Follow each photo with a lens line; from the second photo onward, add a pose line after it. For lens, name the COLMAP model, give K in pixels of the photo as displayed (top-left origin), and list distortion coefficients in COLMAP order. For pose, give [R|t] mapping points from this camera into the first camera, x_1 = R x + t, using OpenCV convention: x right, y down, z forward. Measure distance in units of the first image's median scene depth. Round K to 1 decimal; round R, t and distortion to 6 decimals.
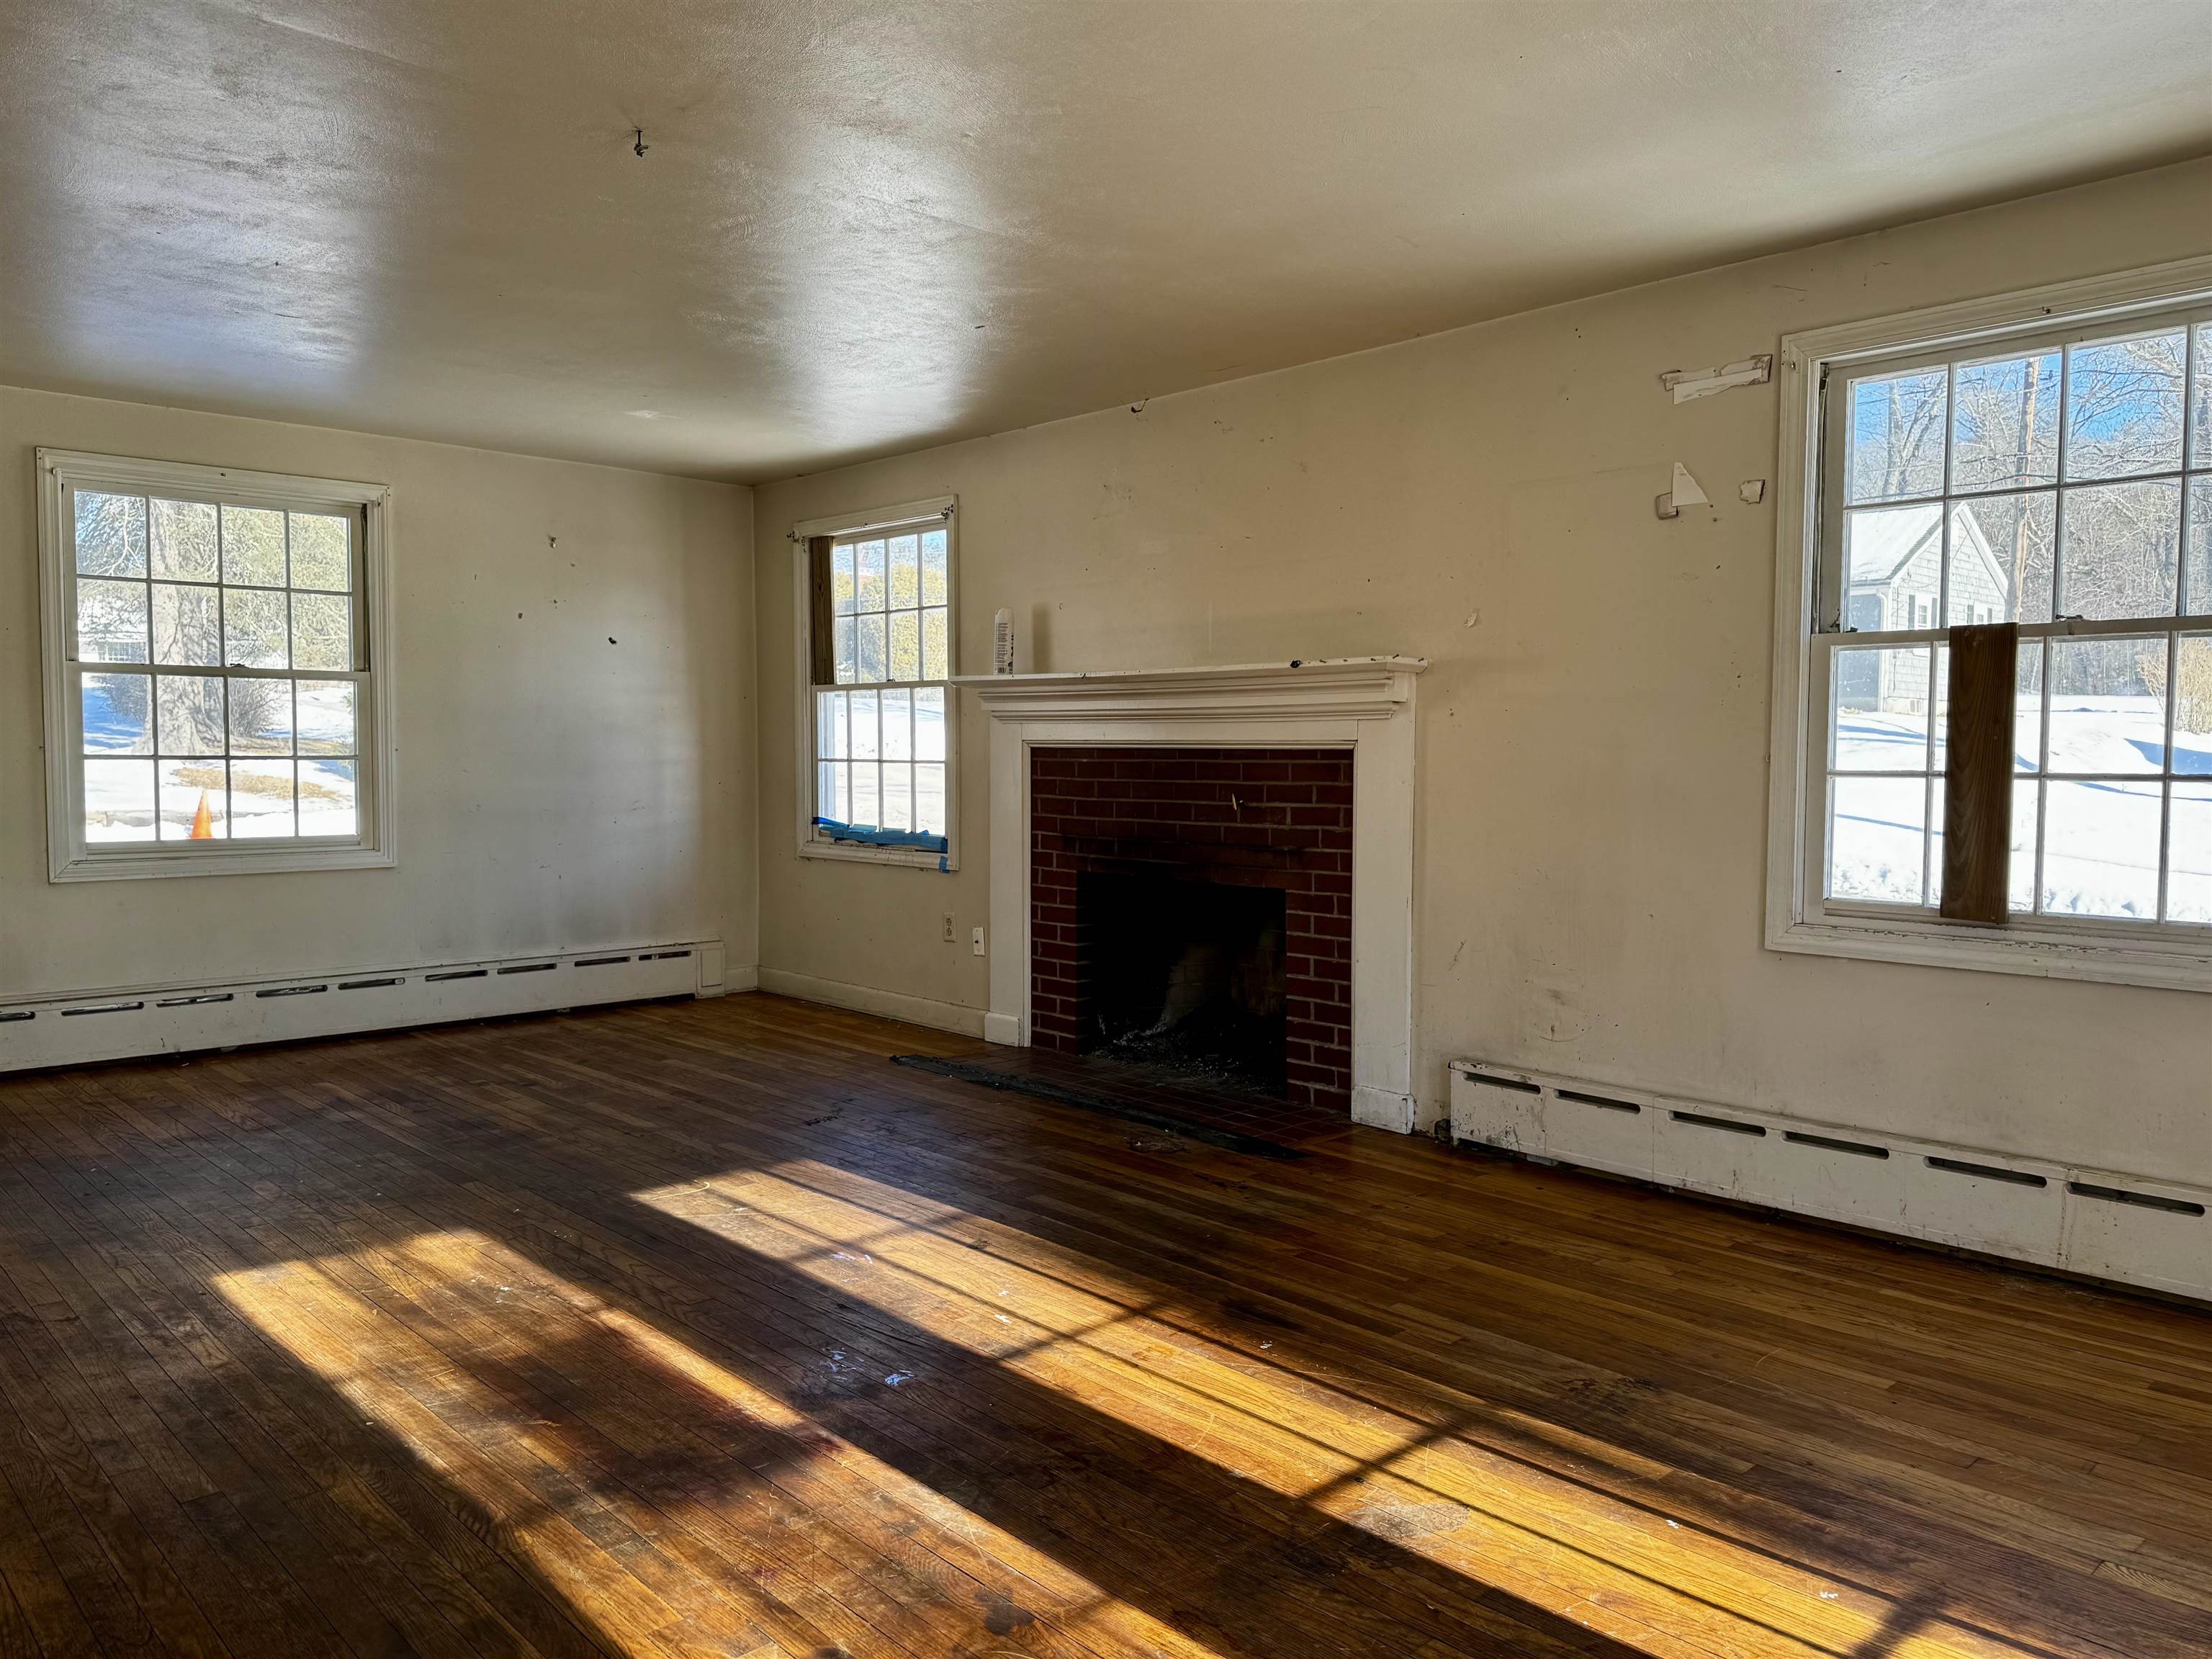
lens RADIAL K [[1583.9, 0, 1096.7], [0, 1583.9, 826.9], [0, 0, 1]] dist [0.125371, -0.188777]
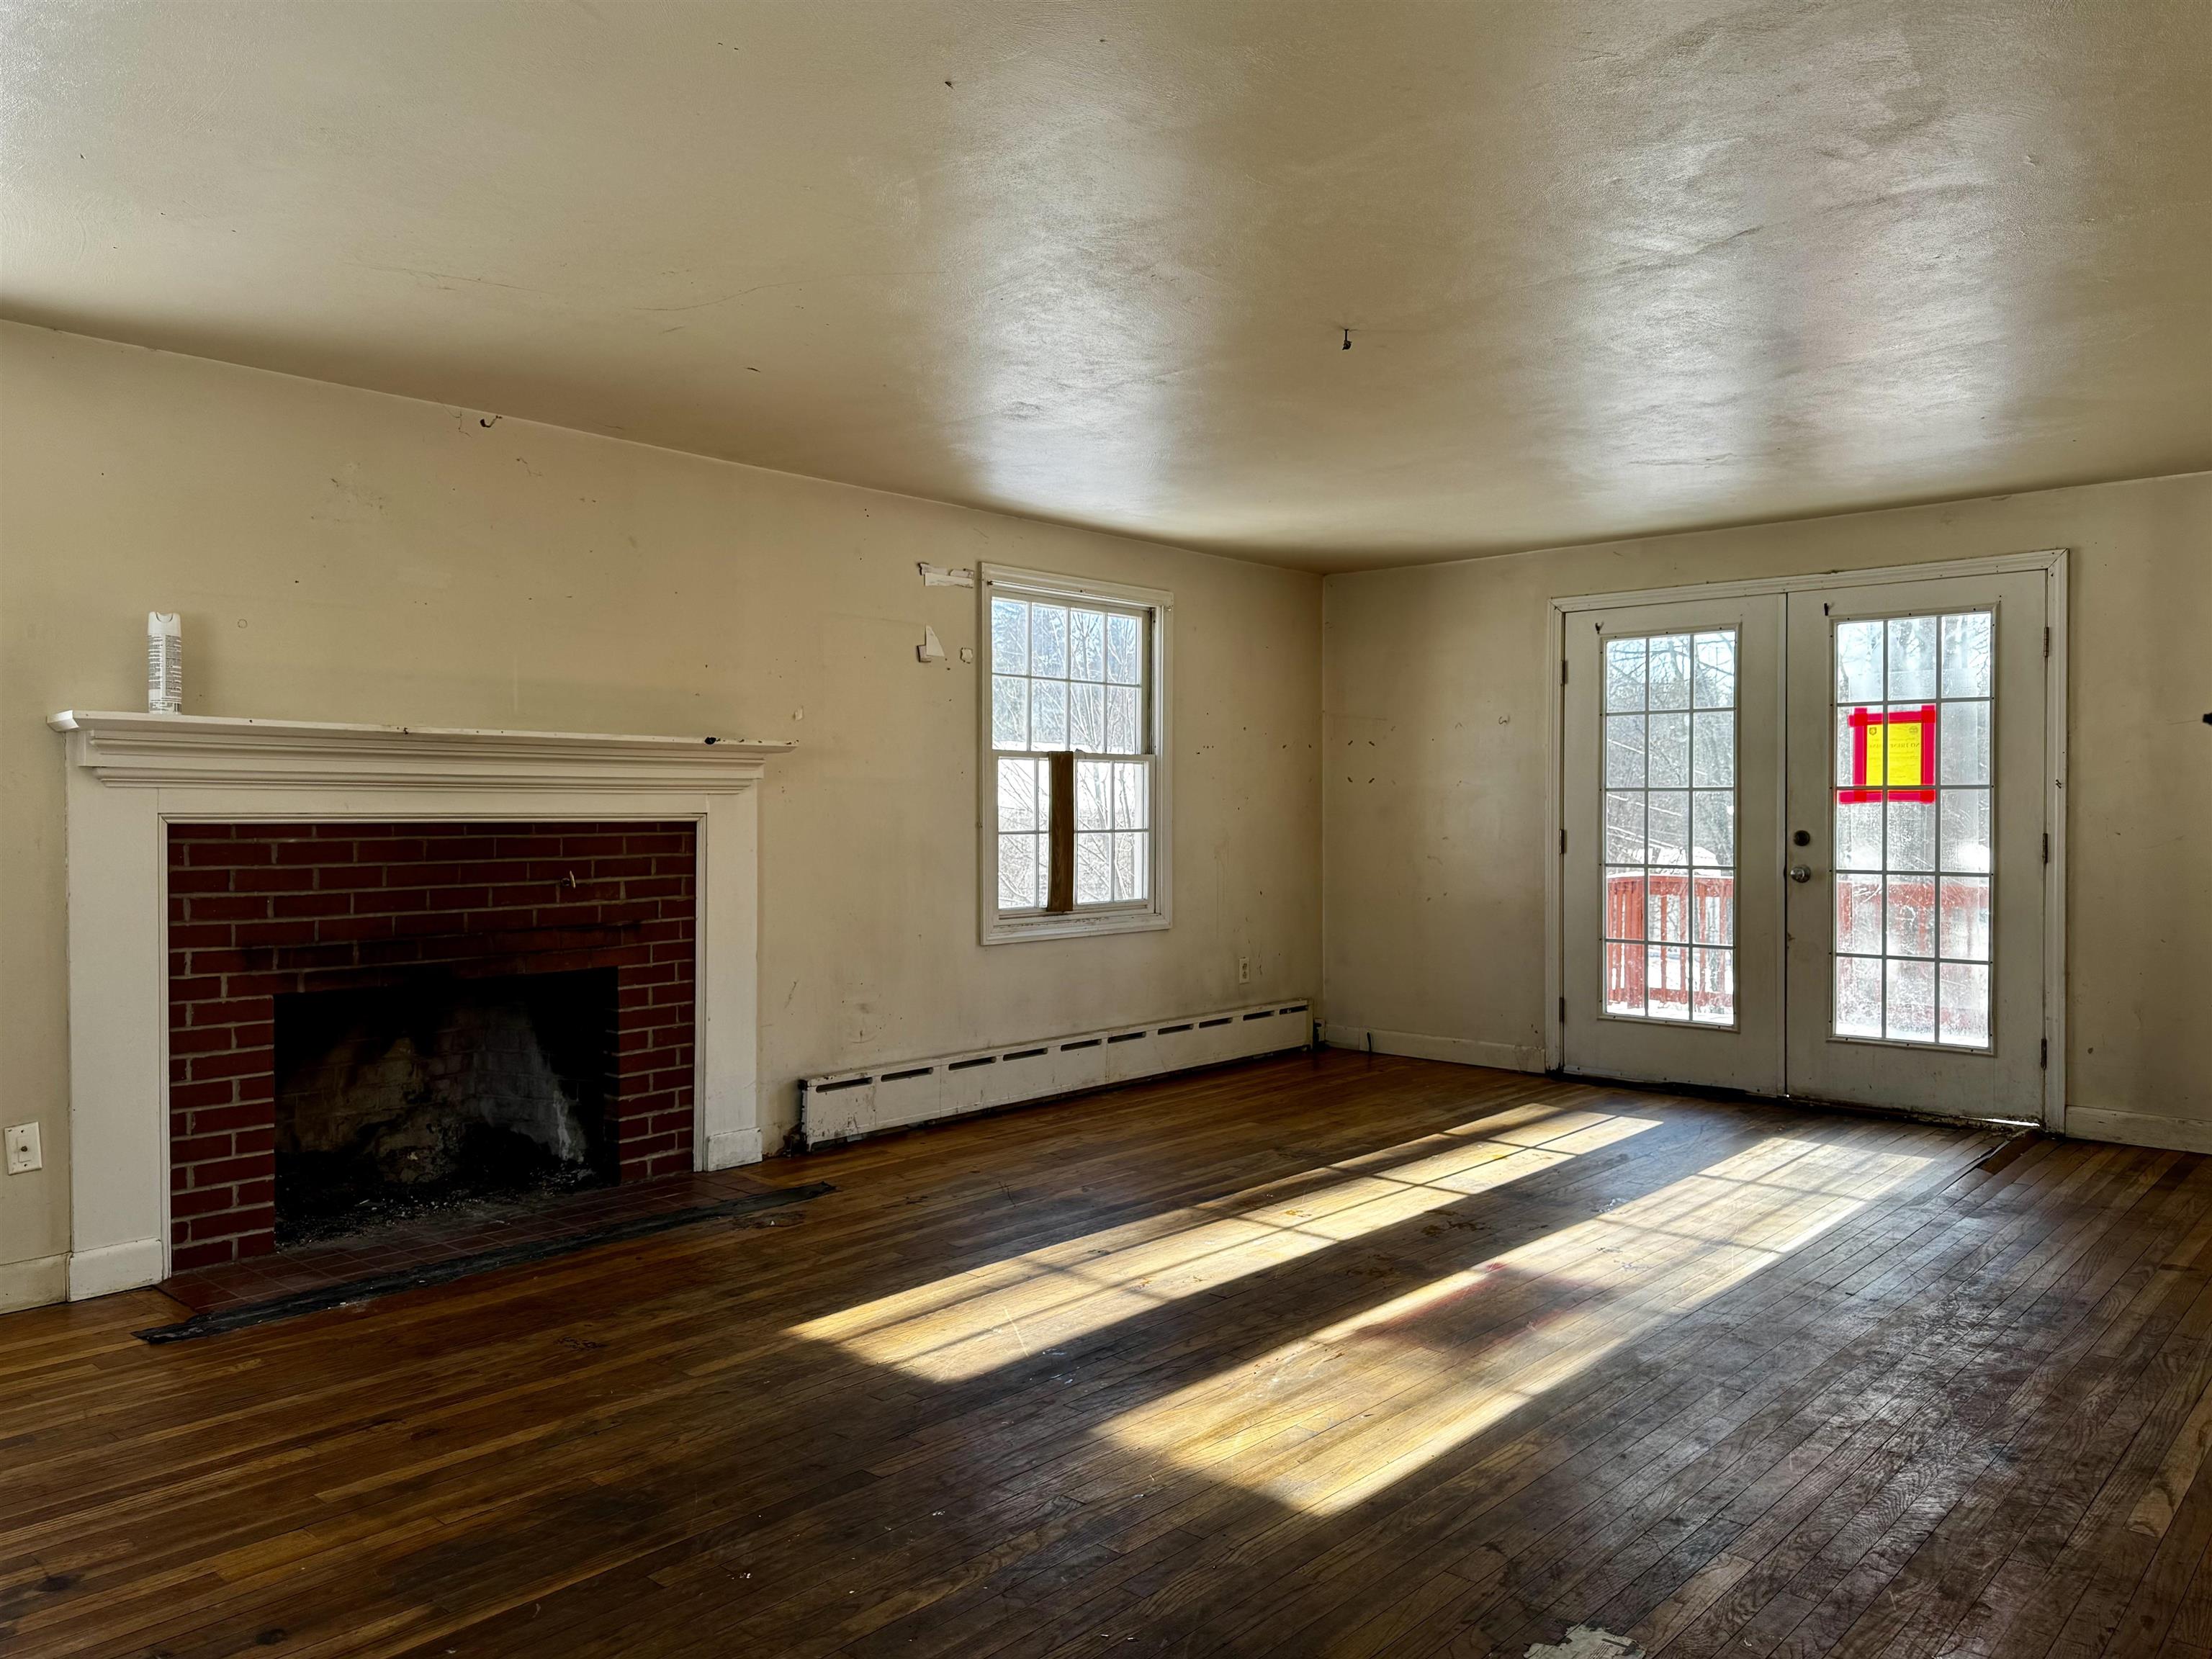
lens RADIAL K [[1561.0, 0, 1139.6], [0, 1561.0, 823.3], [0, 0, 1]] dist [0.121993, -0.180414]
pose [[-0.105299, -0.012953, 0.994356, -1.187206], [0.049239, 0.998621, 0.018223, -0.067668], [-0.993221, 0.050880, -0.104516, 1.056476]]
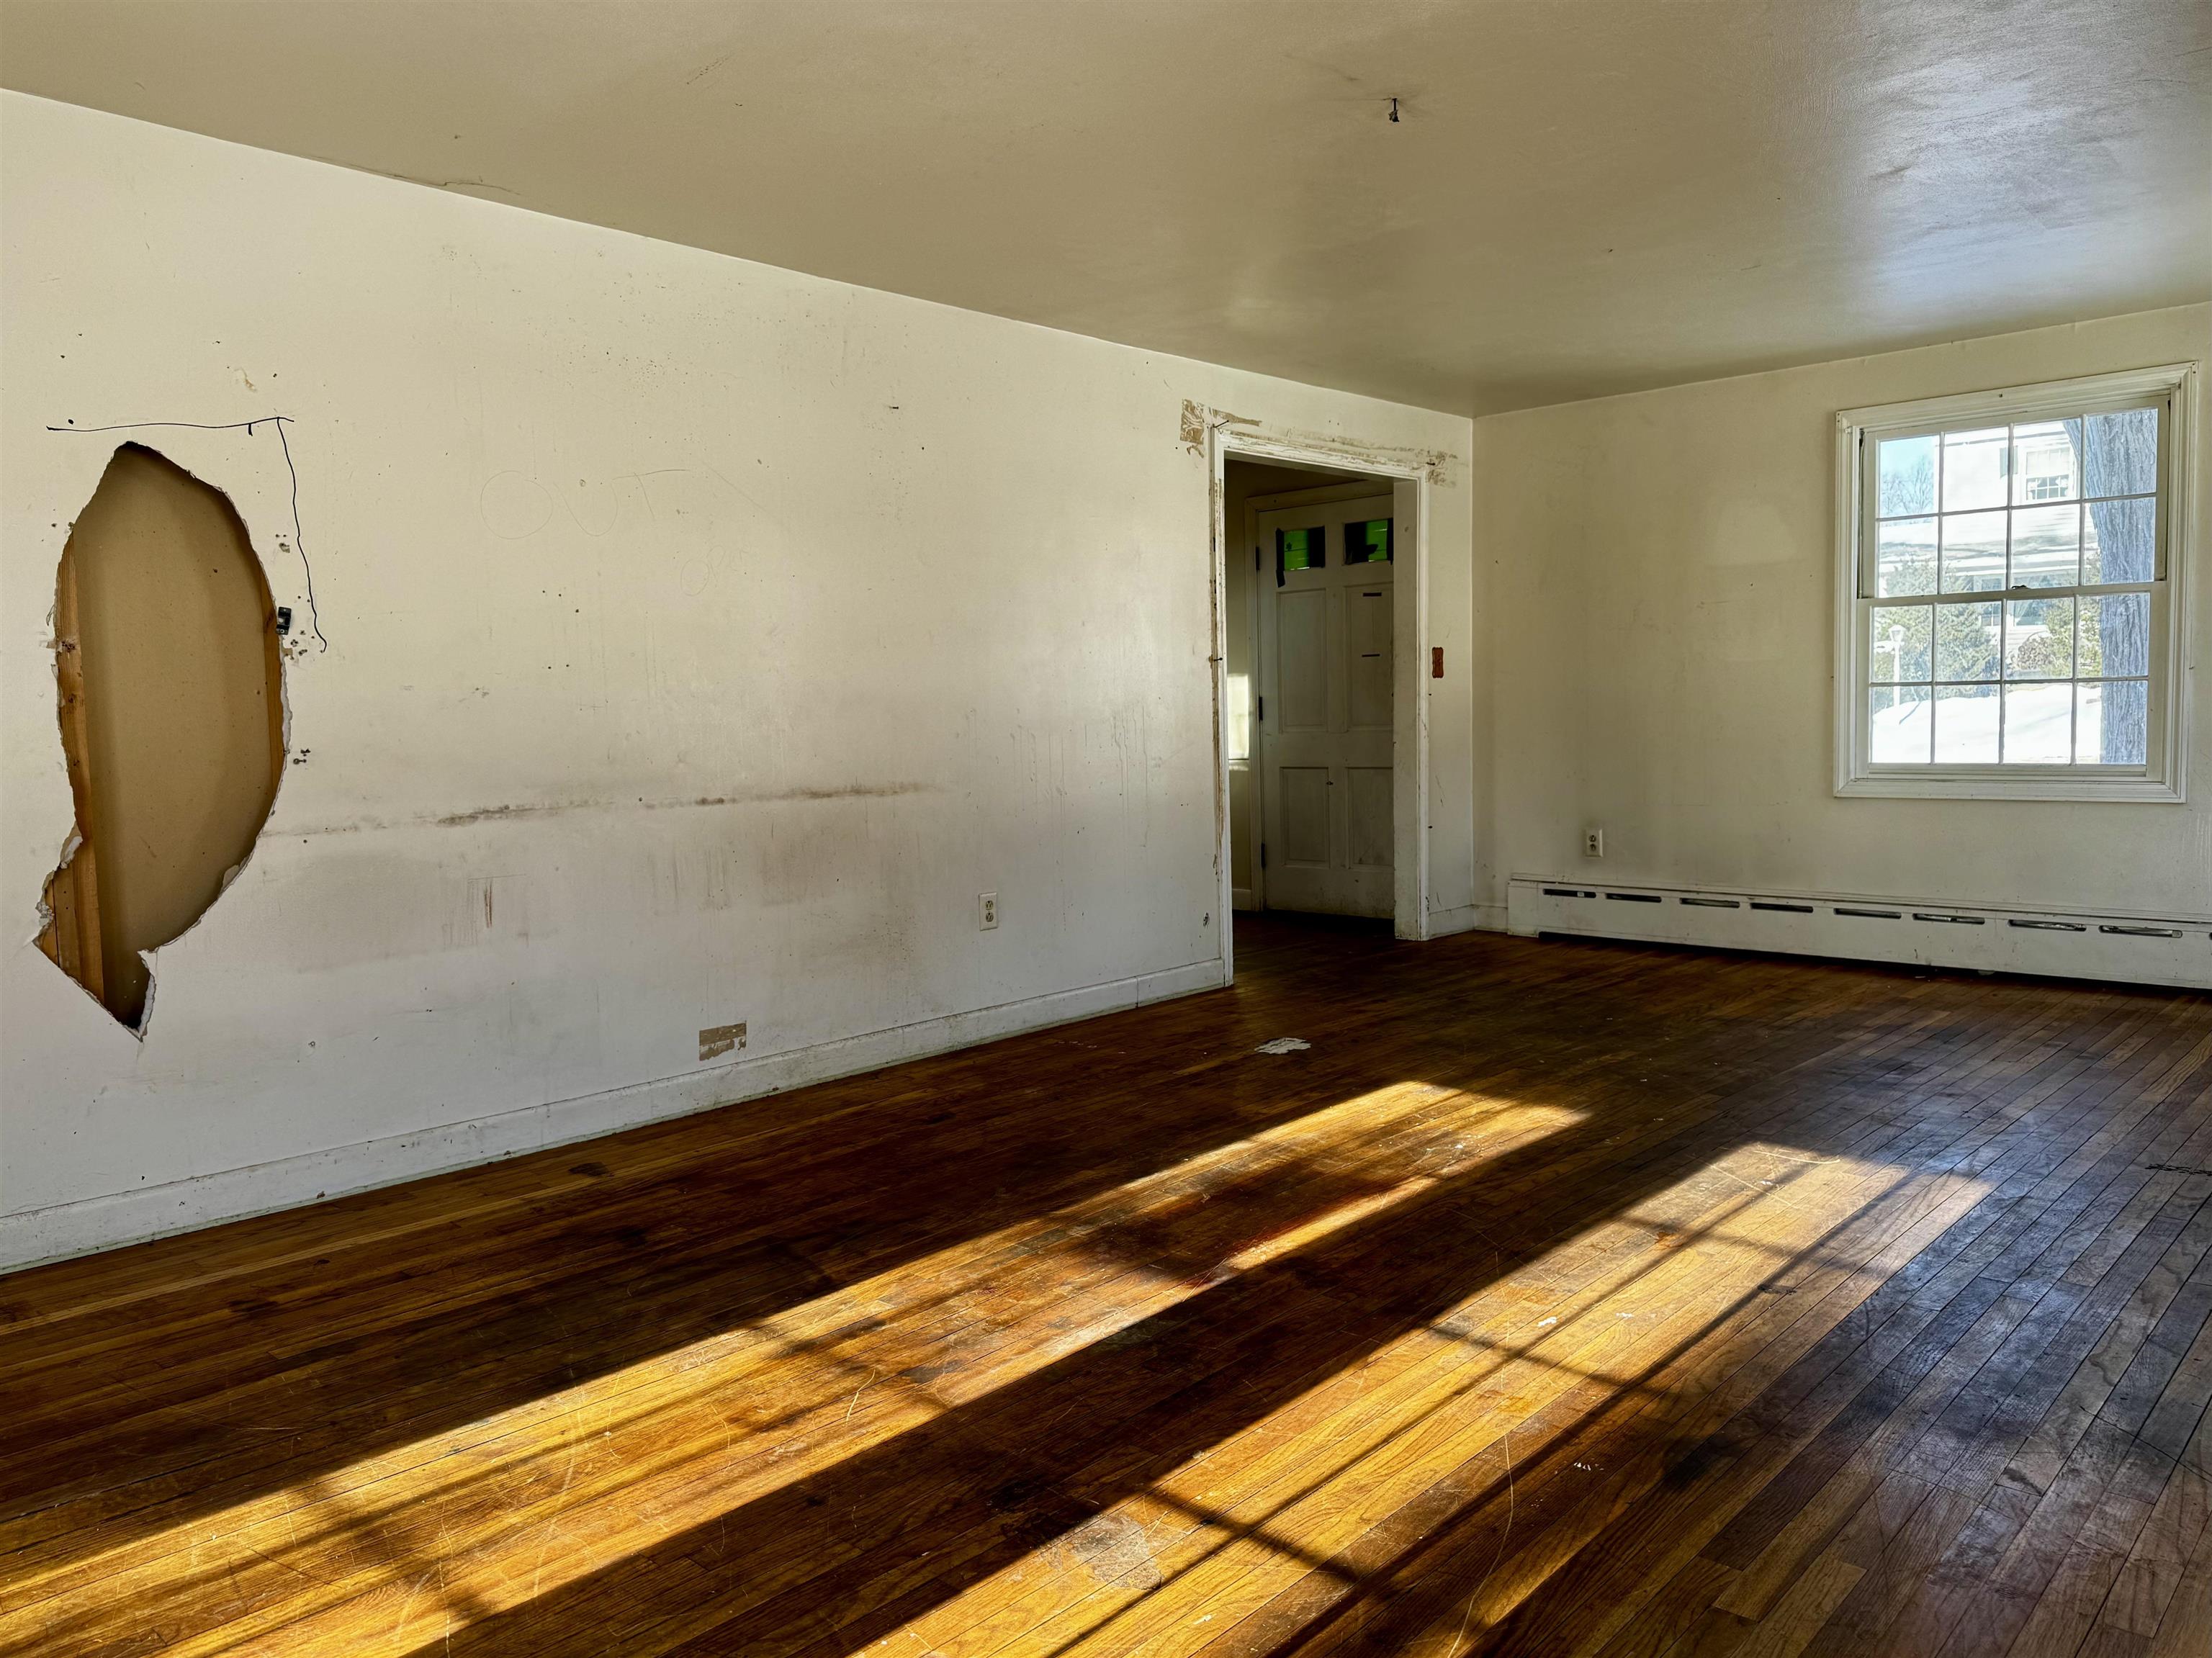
lens RADIAL K [[1583.8, 0, 1096.7], [0, 1583.8, 826.4], [0, 0, 1]] dist [0.125371, -0.188777]
pose [[0.069266, 0.067302, -0.995325, 0.661284], [-0.026732, 0.997489, 0.065588, -0.006658], [0.997240, 0.022064, 0.070891, 0.597328]]
